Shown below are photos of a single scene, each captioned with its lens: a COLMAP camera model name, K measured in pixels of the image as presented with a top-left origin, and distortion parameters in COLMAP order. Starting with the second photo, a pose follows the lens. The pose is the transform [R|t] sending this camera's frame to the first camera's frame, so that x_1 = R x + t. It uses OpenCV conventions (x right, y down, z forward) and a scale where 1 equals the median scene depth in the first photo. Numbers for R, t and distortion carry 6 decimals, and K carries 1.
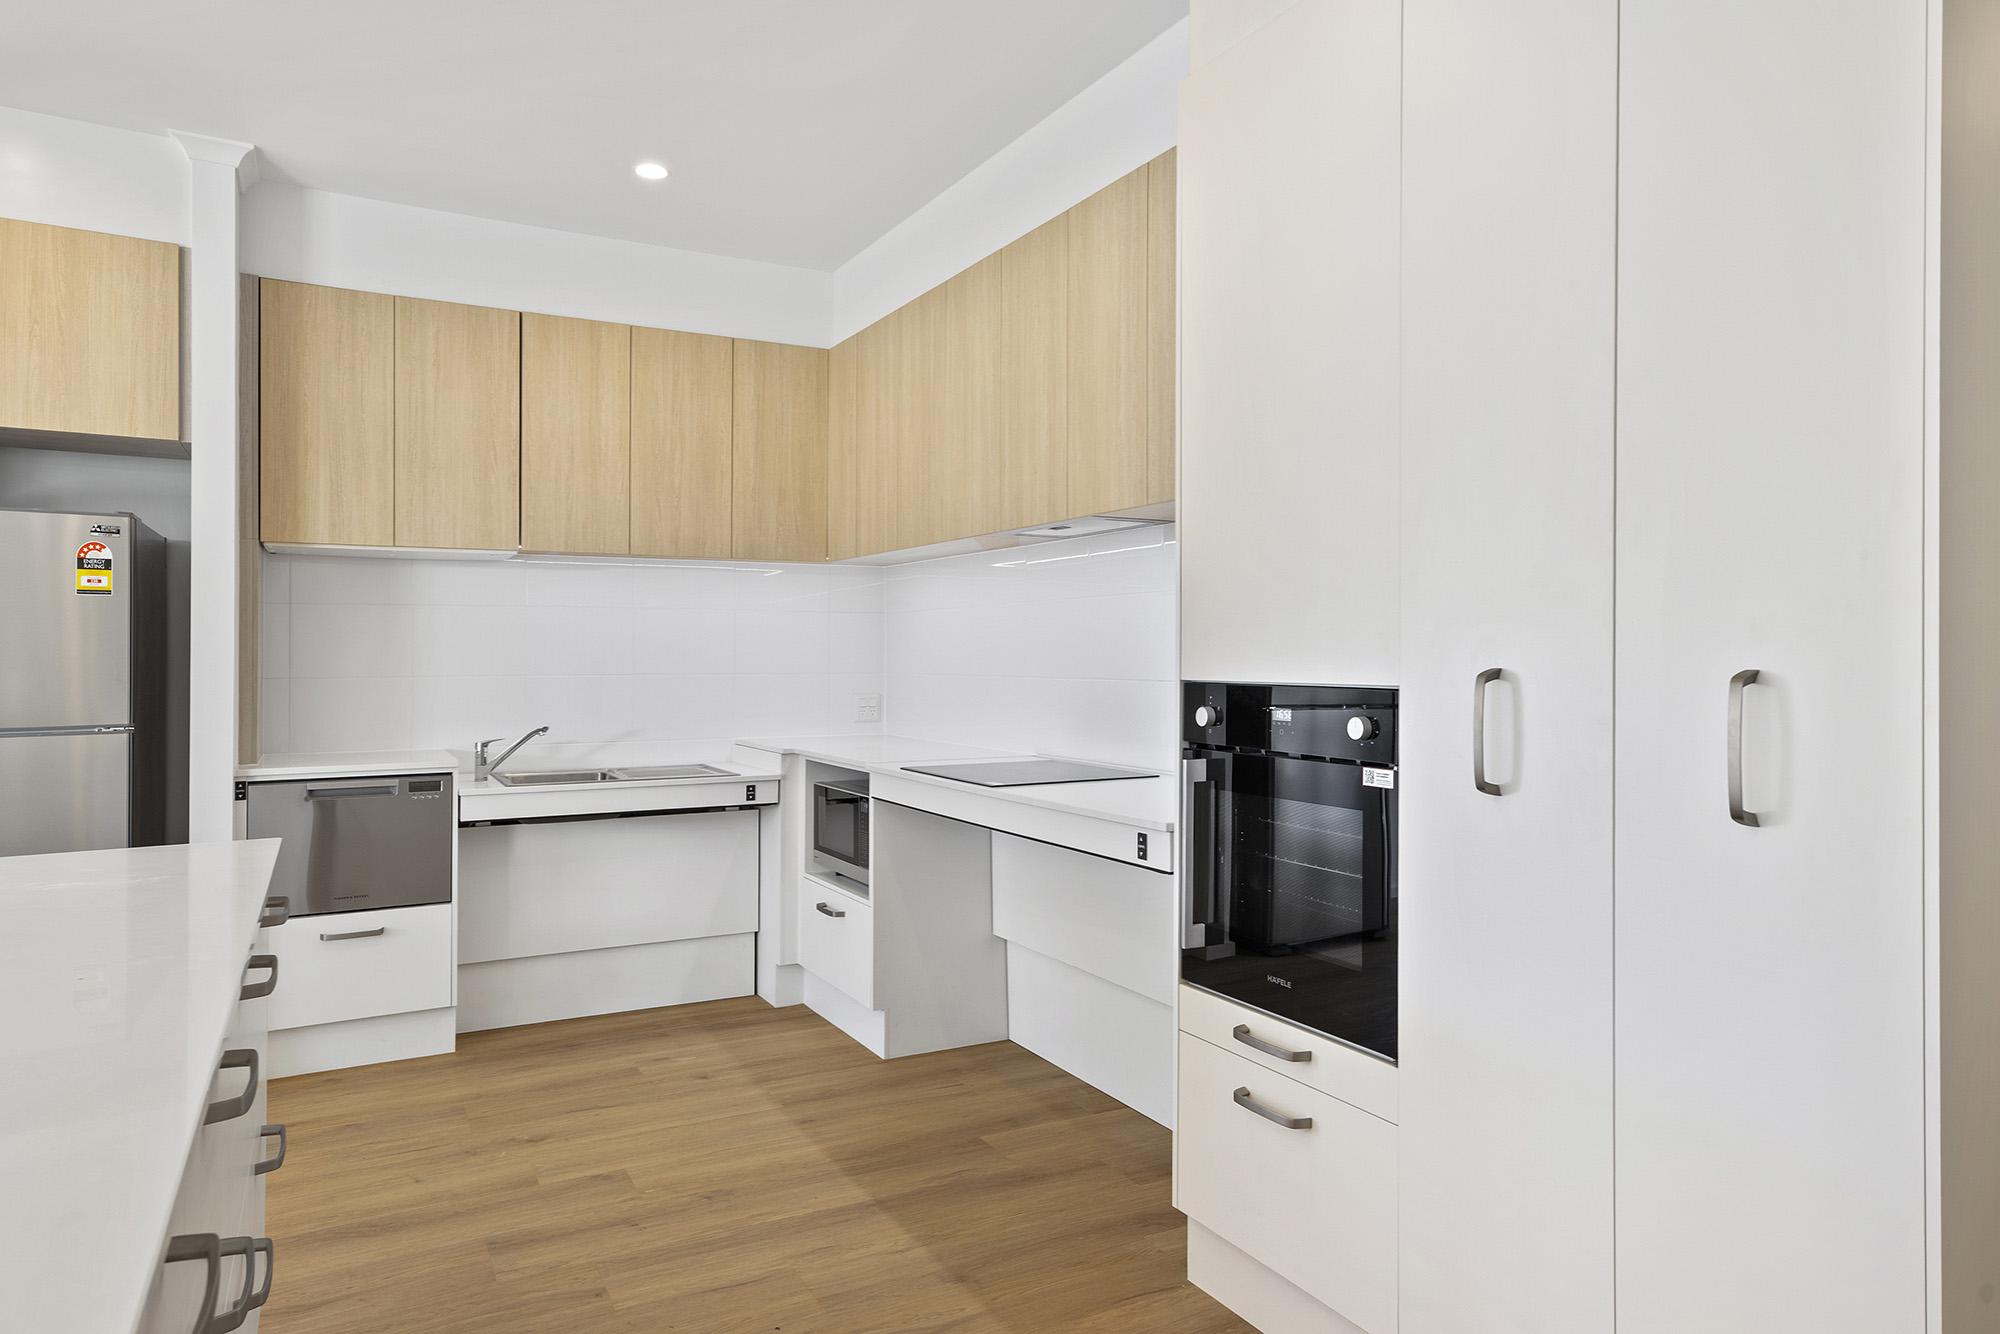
lens RADIAL K [[1264.3, 0, 998.9], [0, 1264.3, 652.6], [0, 0, 1]] dist [0.037481, -0.001349]
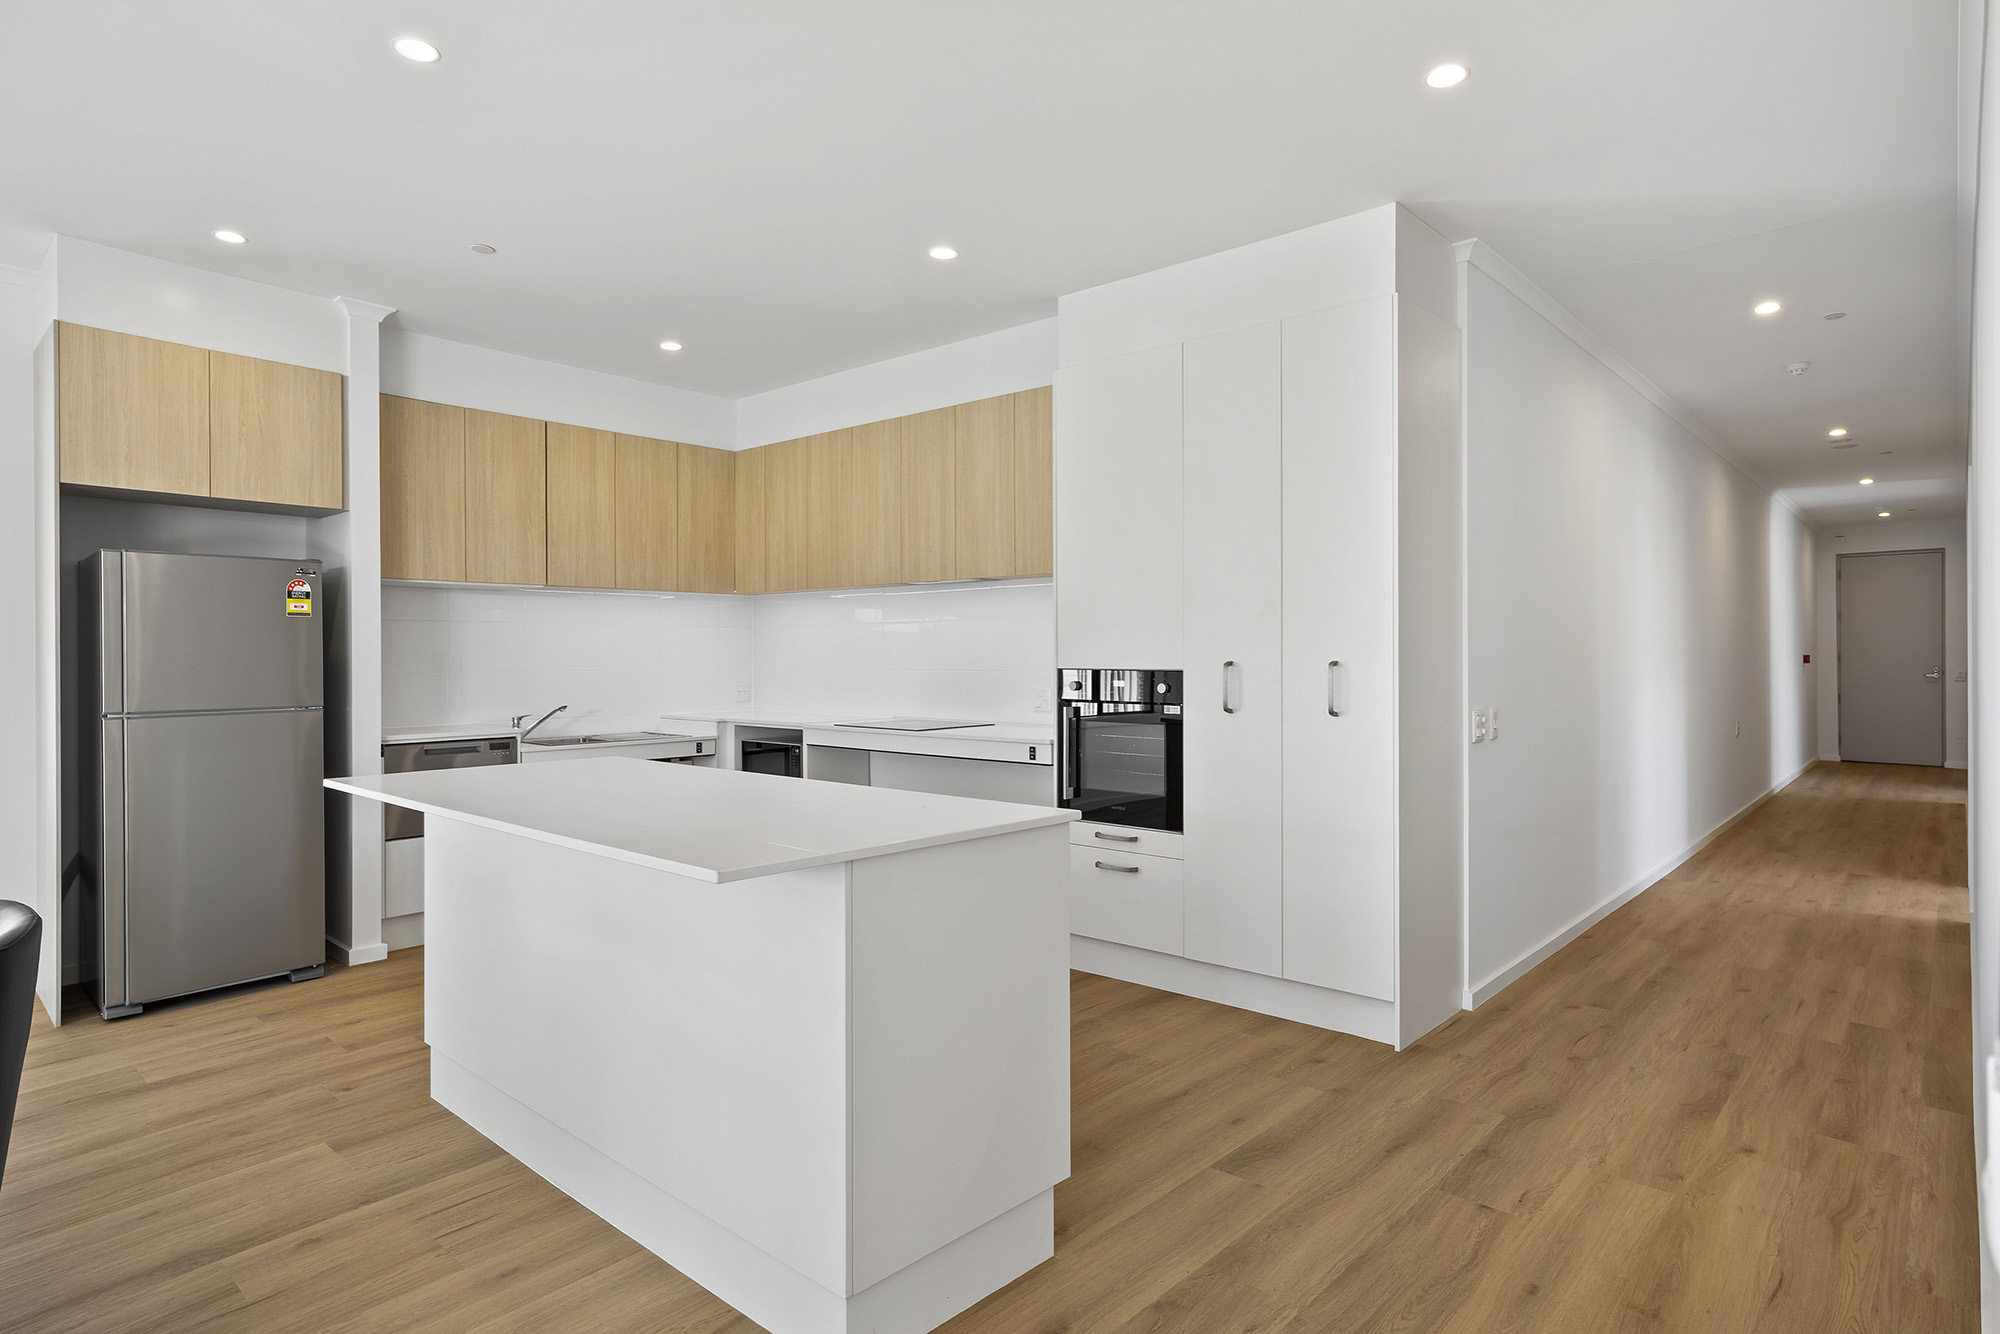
lens RADIAL K [[1073.2, 0, 989.4], [0, 1073.2, 663.6], [0, 0, 1]] dist [0.039828, -0.046915]
pose [[0.945183, -0.004776, 0.326508, -0.322128], [0.001562, 0.999948, 0.010105, -0.002129], [-0.326539, -0.009041, 0.945141, -0.360368]]
